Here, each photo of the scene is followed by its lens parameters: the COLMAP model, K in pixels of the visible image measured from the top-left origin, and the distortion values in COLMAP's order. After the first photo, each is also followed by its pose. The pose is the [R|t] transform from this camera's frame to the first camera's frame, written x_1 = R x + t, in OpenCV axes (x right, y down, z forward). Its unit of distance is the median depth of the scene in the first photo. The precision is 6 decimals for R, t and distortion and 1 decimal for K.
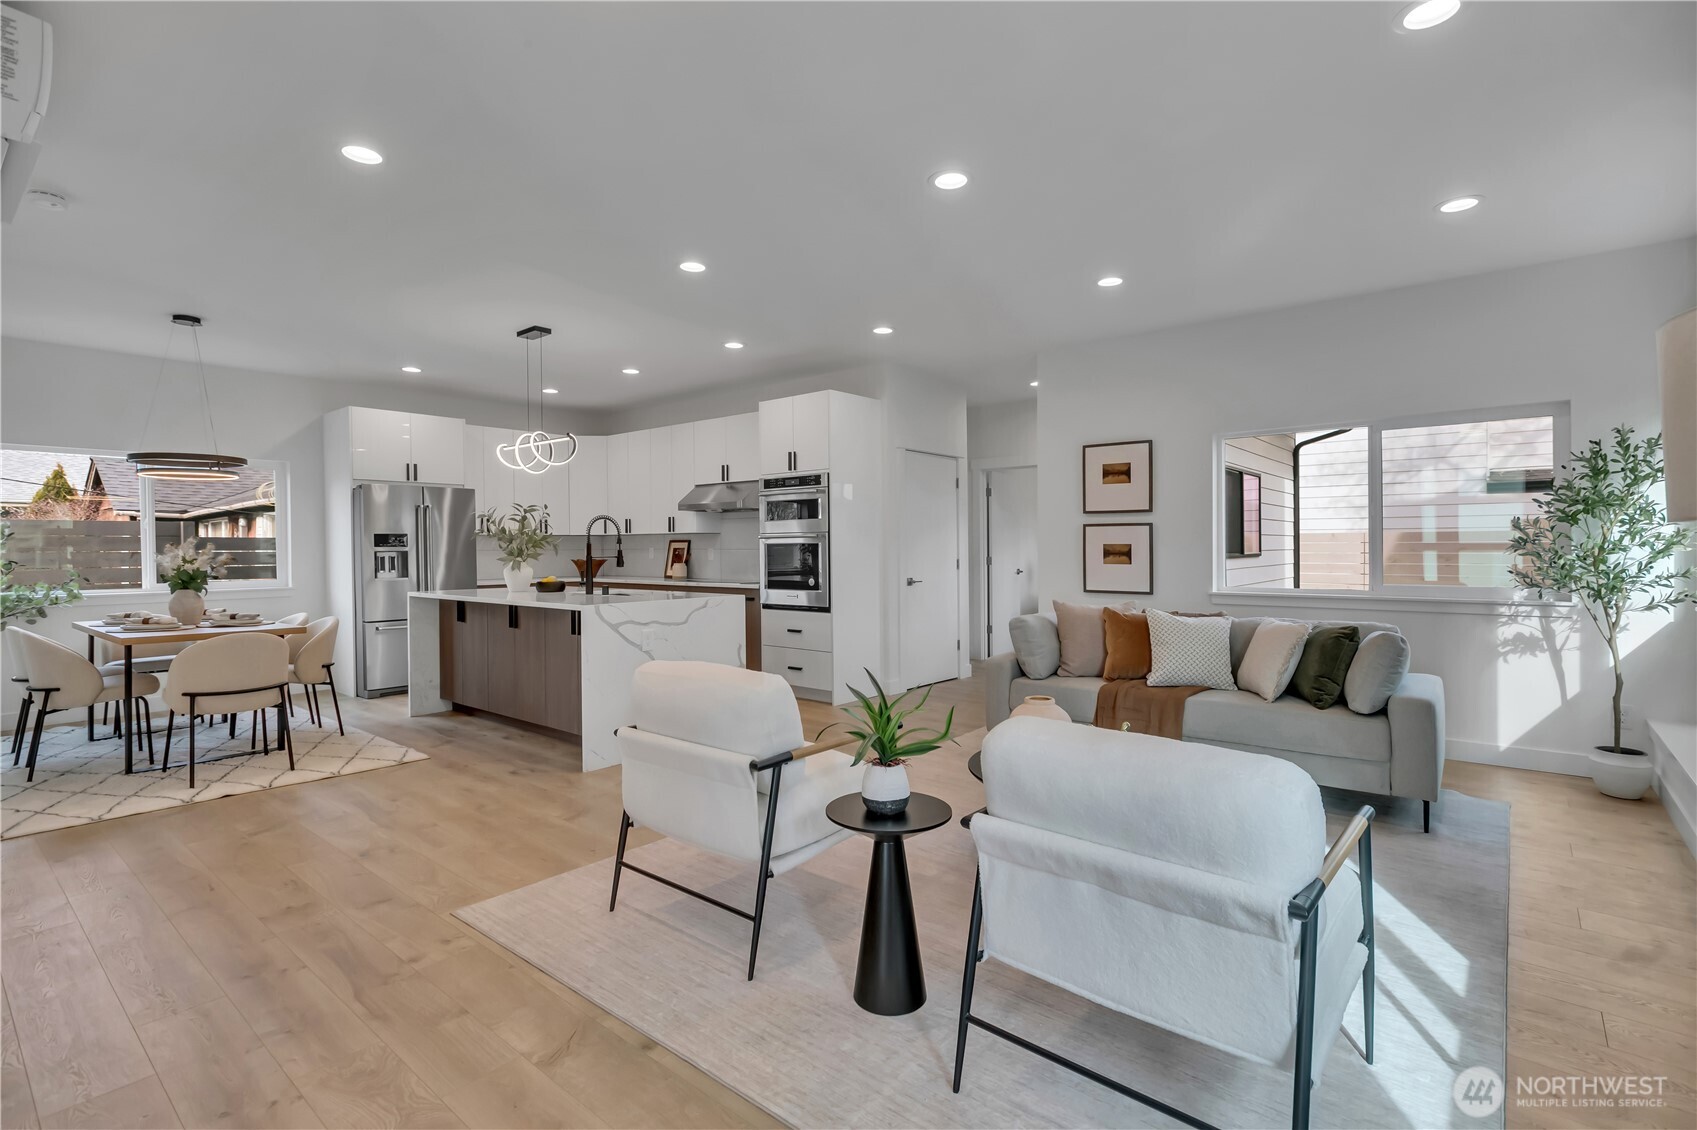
lens RADIAL K [[790.4, 0, 842.0], [0, 790.4, 540.4], [0, 0, 1]] dist [0.001944, 0.000398]
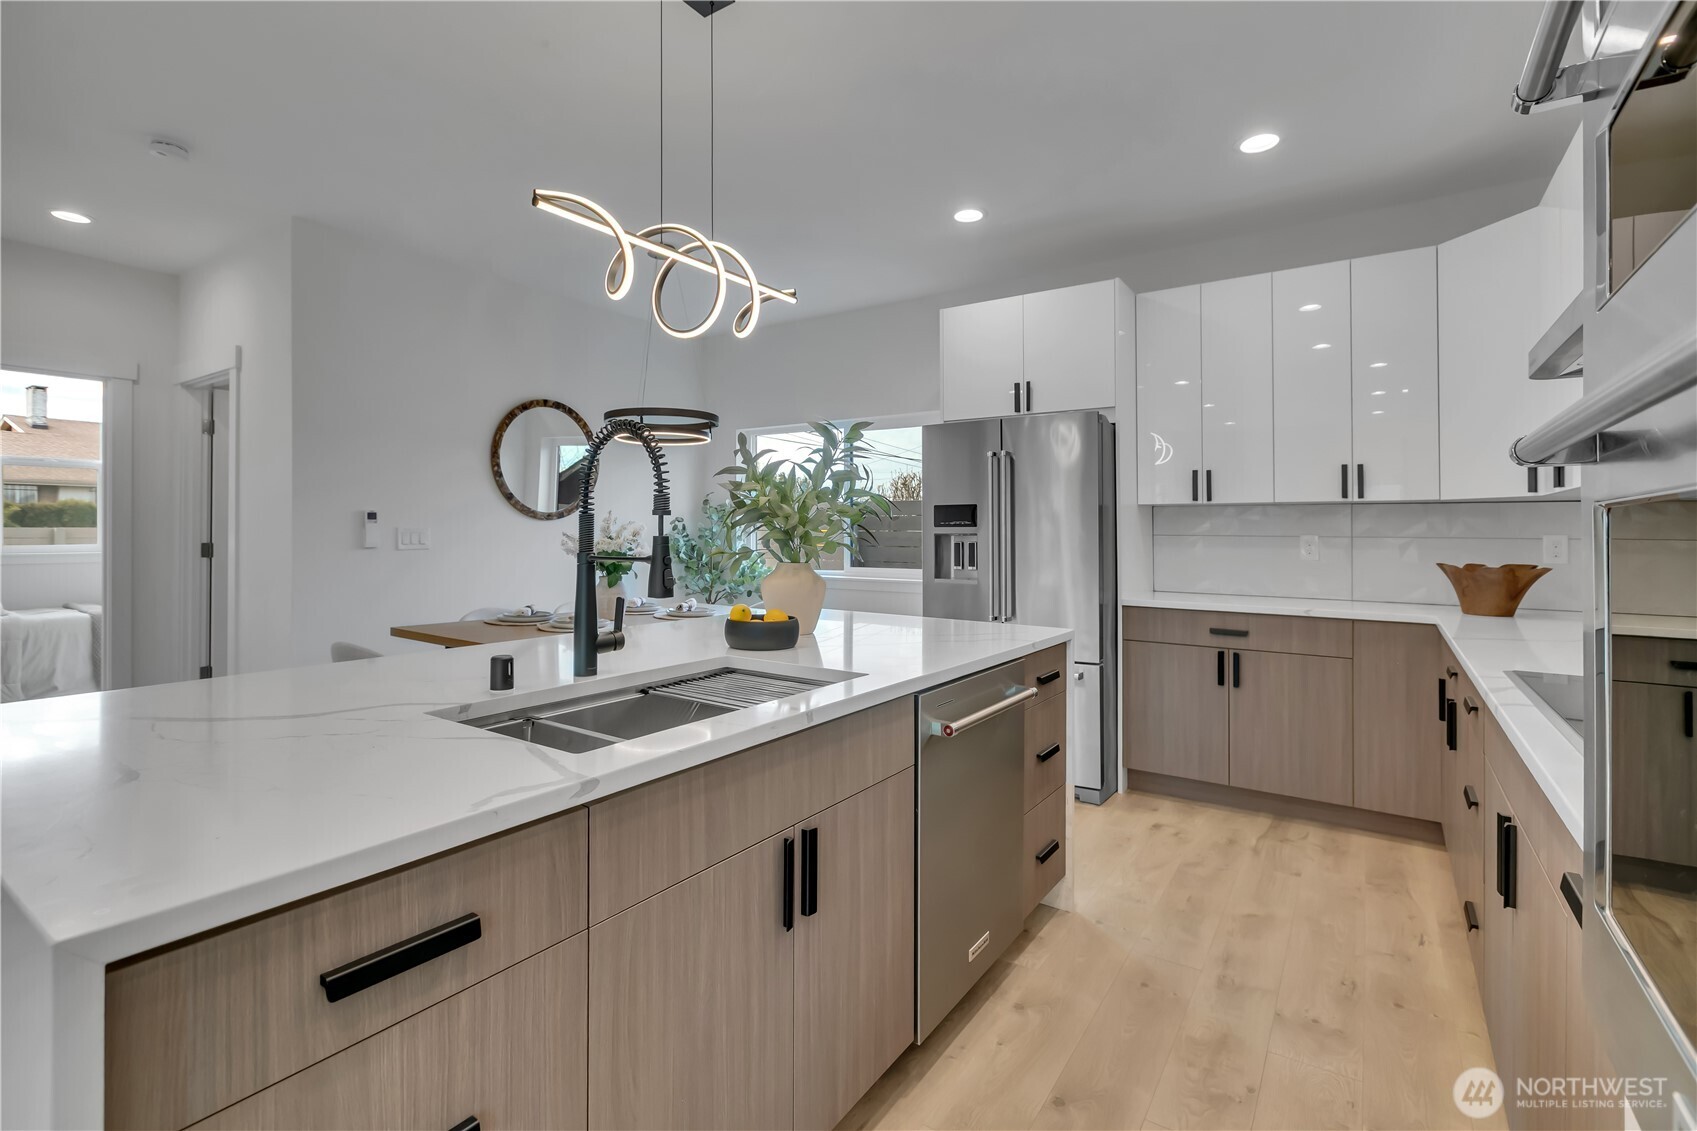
lens RADIAL K [[790.4, 0, 842.0], [0, 790.4, 540.9], [0, 0, 1]] dist [0.001944, 0.000398]
pose [[0.095903, -0.001758, -0.995389, 0.023805], [-0.007376, 0.999970, -0.002477, 0.022393], [0.995363, 0.007579, 0.095887, 0.924971]]
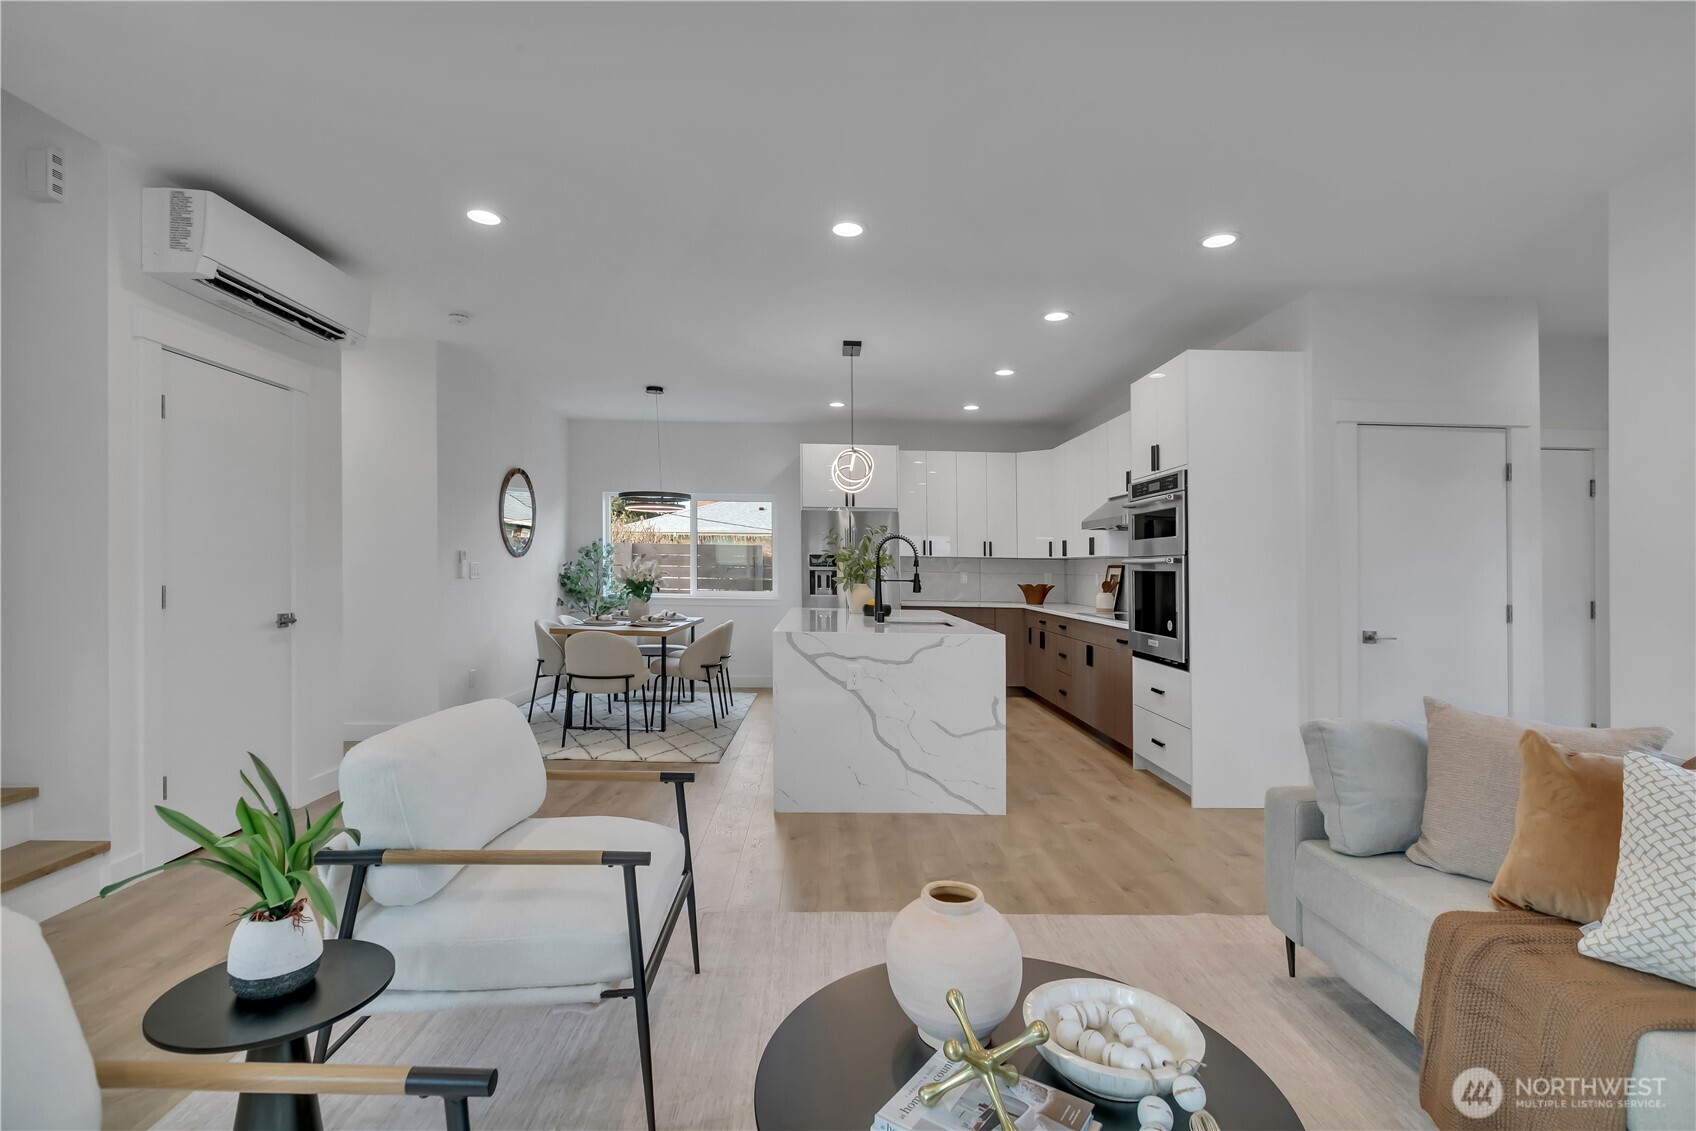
lens RADIAL K [[774.9, 0, 848.0], [0, 774.9, 565.5], [0, 0, 1]] dist [0.001826, 0.000299]
pose [[0.674062, 0.016136, -0.738499, 0.284847], [-0.015893, 0.999847, 0.007340, -0.001905], [0.738504, 0.006790, 0.674215, 0.321010]]
